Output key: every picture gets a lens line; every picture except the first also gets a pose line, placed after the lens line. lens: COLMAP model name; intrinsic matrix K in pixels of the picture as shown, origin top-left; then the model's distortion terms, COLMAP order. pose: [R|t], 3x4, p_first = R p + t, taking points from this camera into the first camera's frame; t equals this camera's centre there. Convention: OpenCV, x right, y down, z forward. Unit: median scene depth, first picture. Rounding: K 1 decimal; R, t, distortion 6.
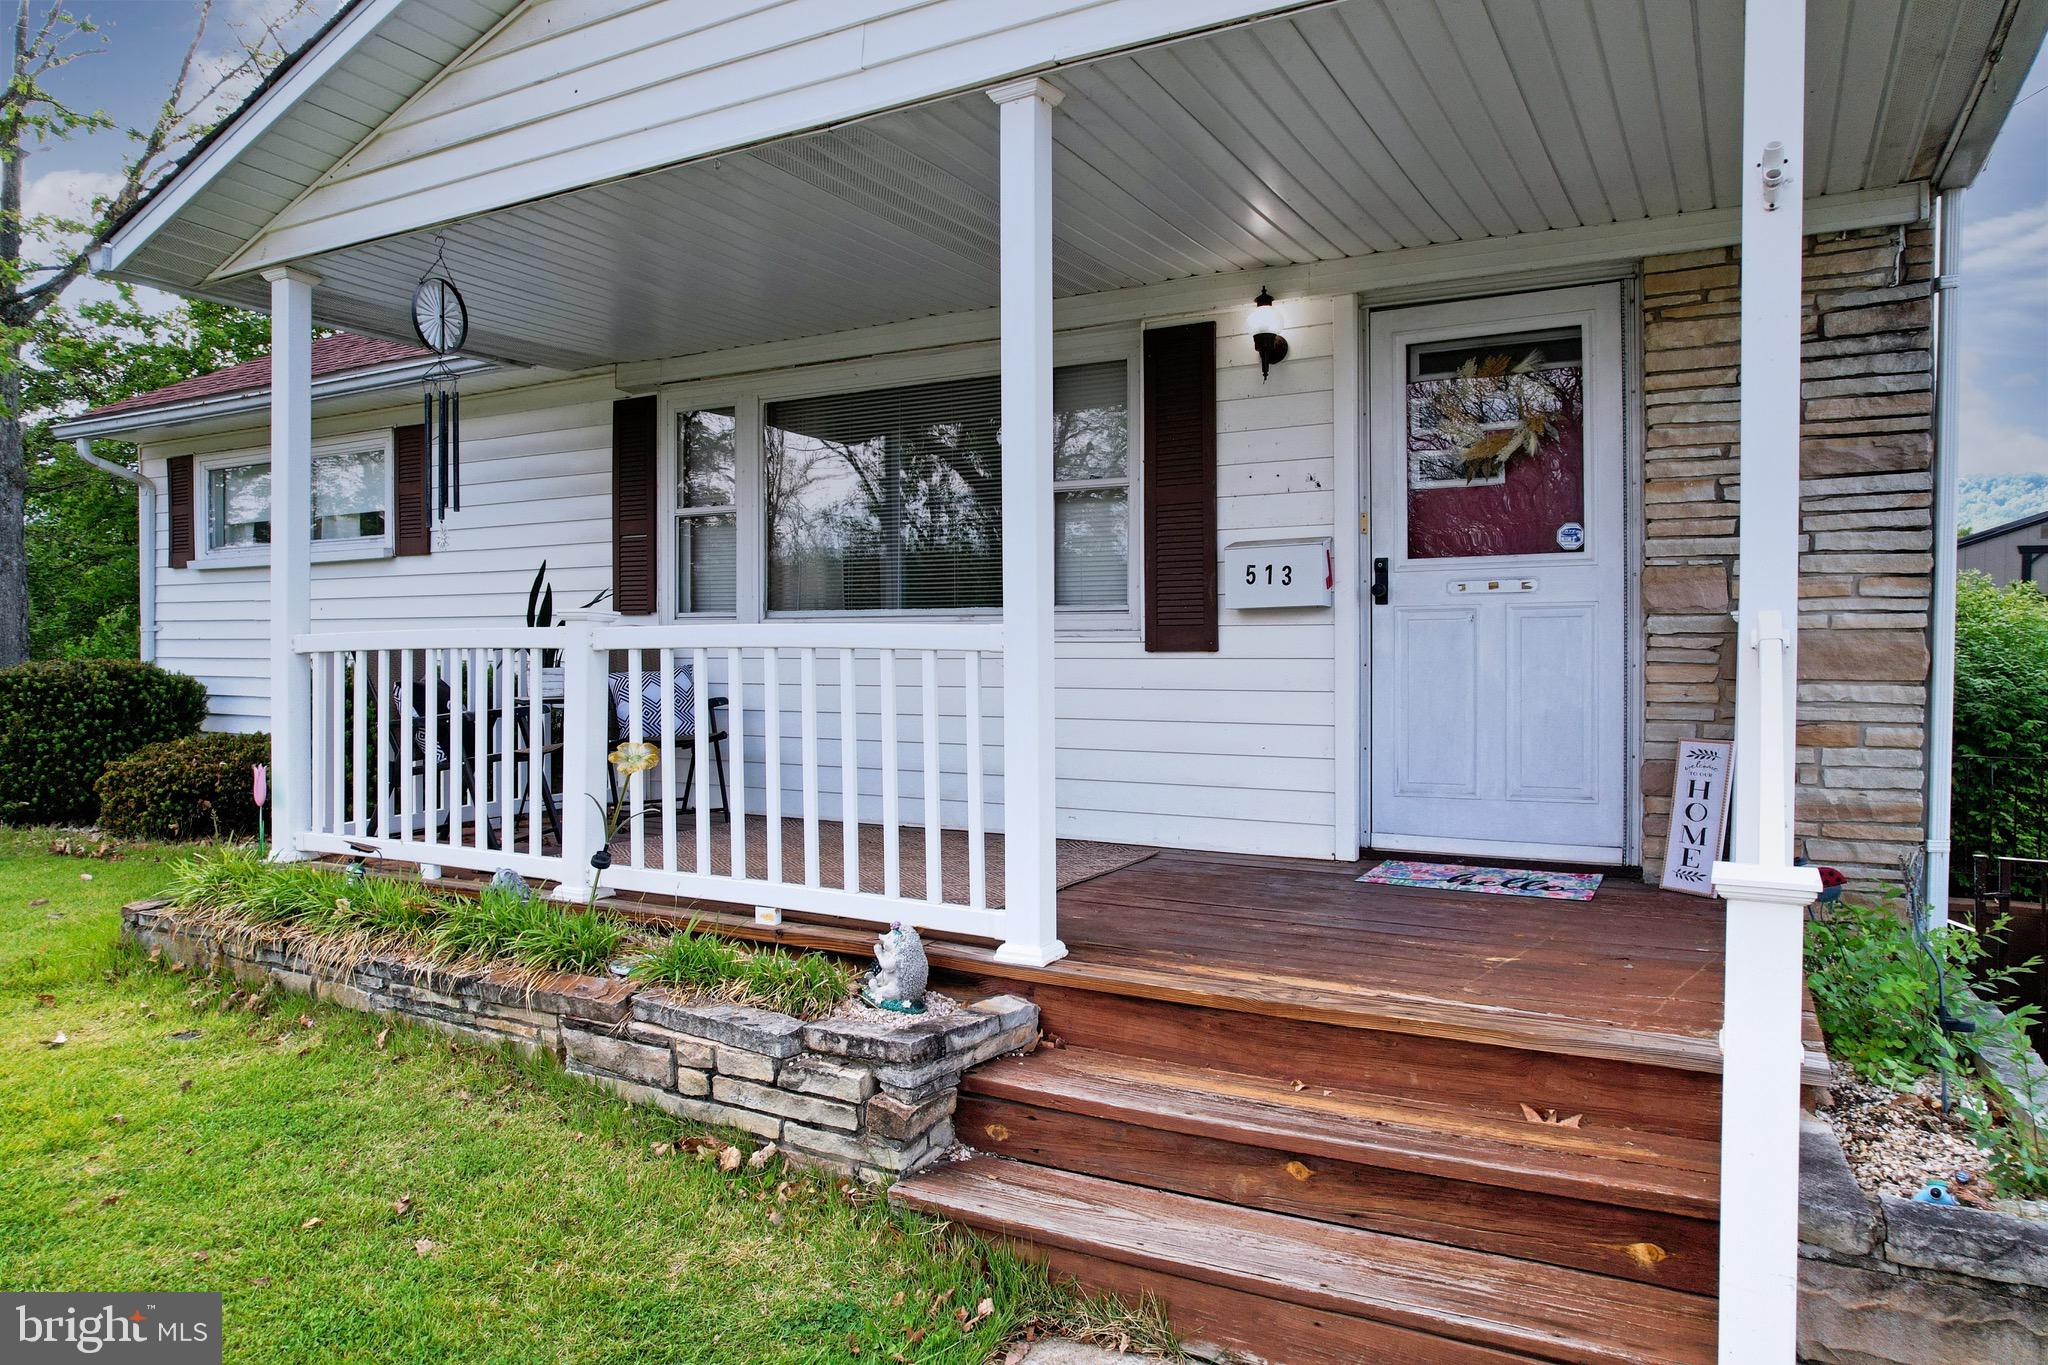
lens RADIAL K [[1303.3, 0, 1024.0], [0, 1303.3, 682.5], [0, 0, 1]] dist [-0.039012, 0.003251]
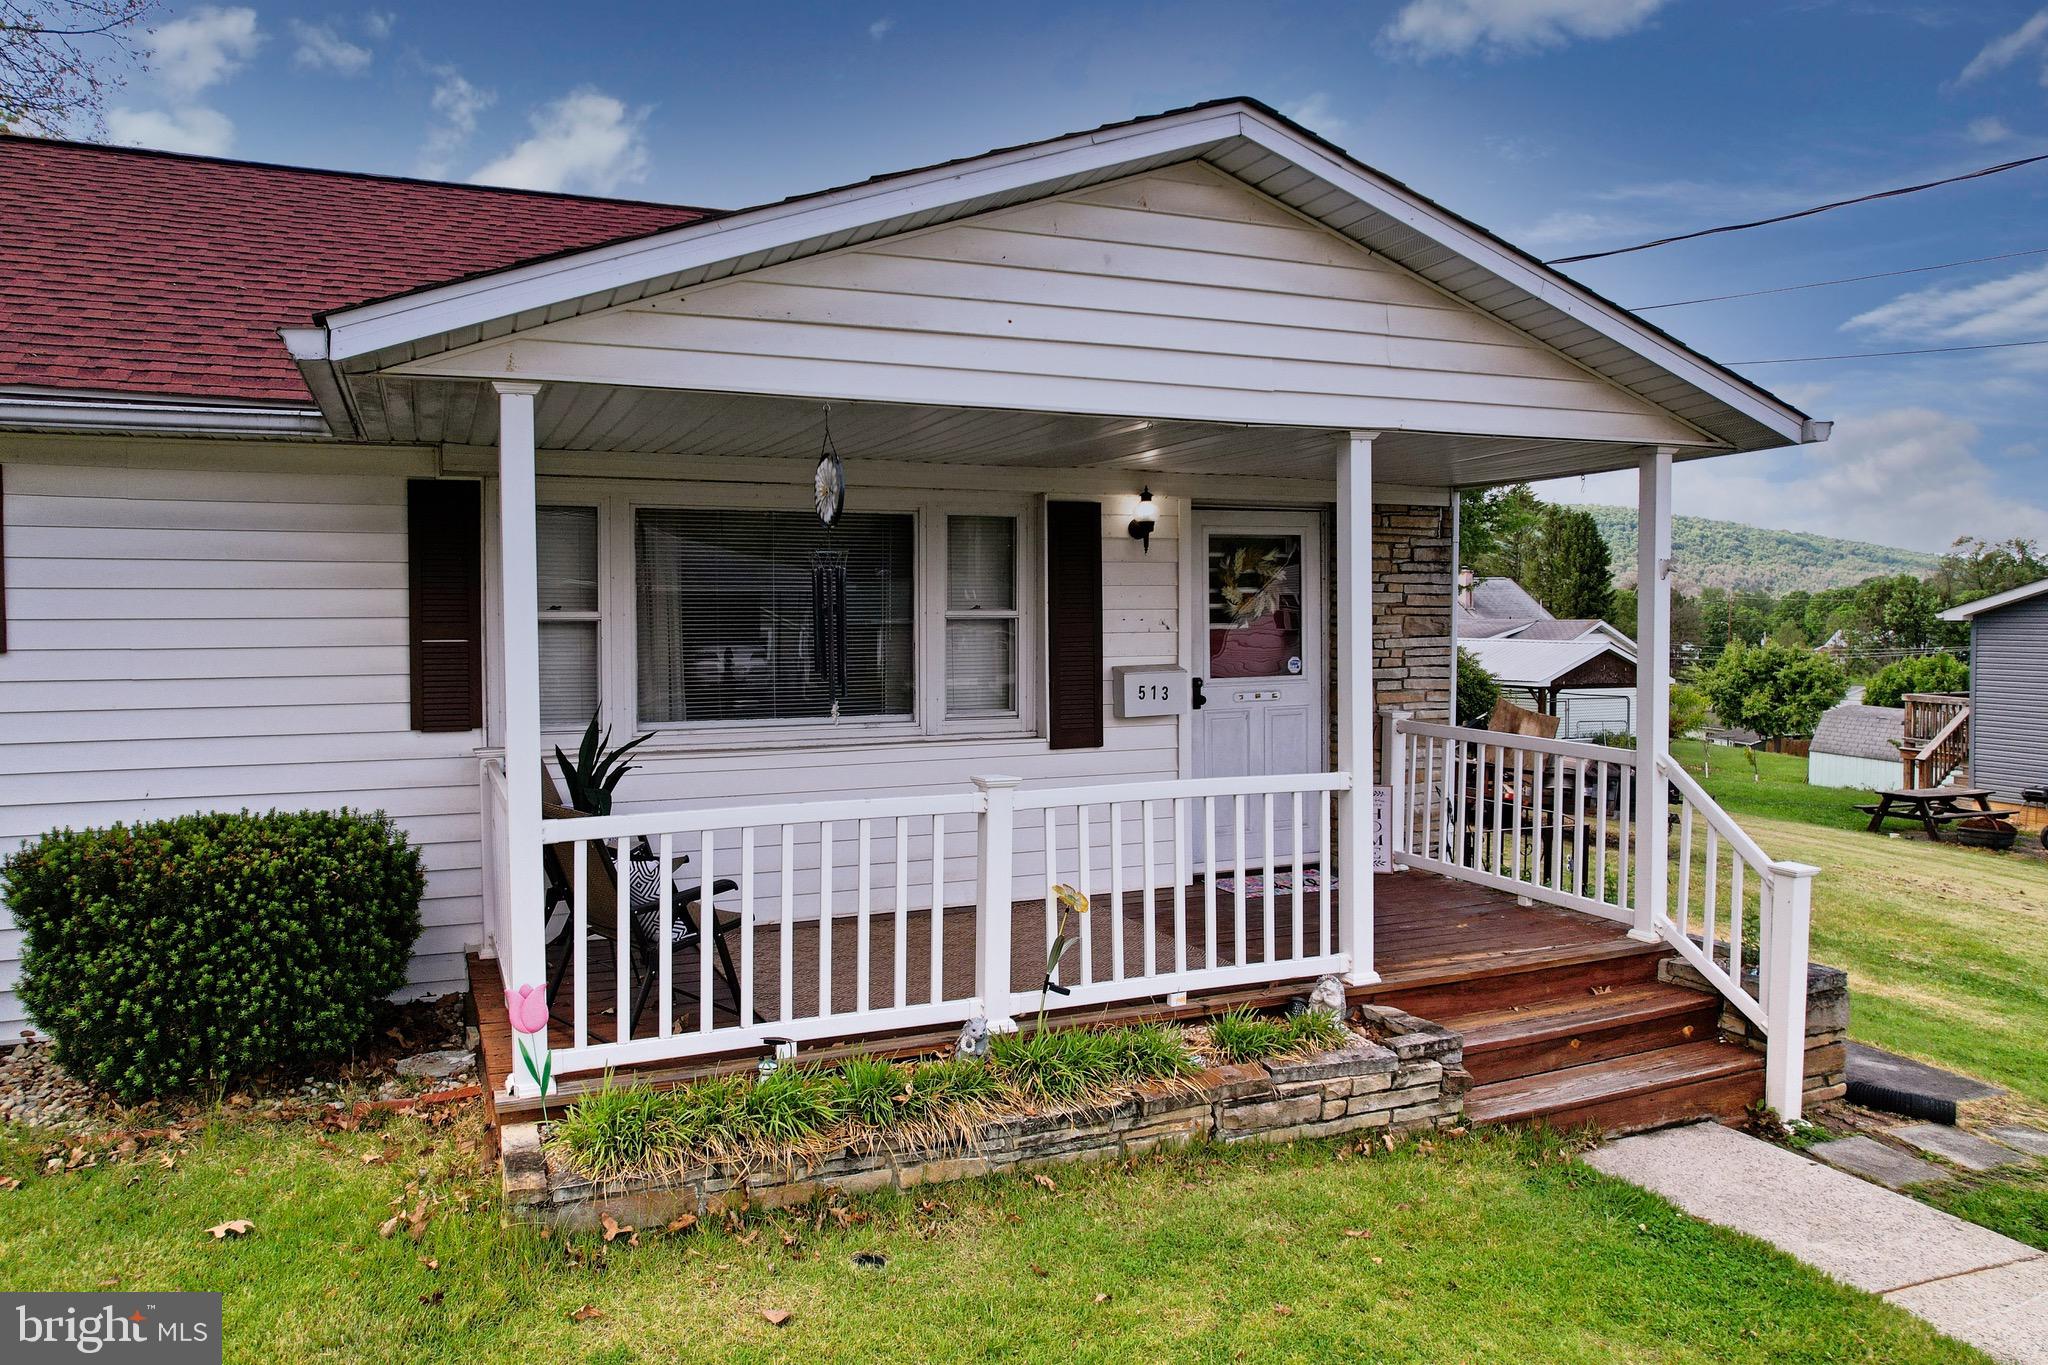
lens RADIAL K [[1303.3, 0, 1024.0], [0, 1303.3, 682.5], [0, 0, 1]] dist [-0.039012, 0.003251]
pose [[0.628620, -0.045294, 0.776393, -1.201567], [0.023000, 0.998949, 0.039655, -0.183884], [-0.777373, -0.007071, 0.629000, 0.259714]]
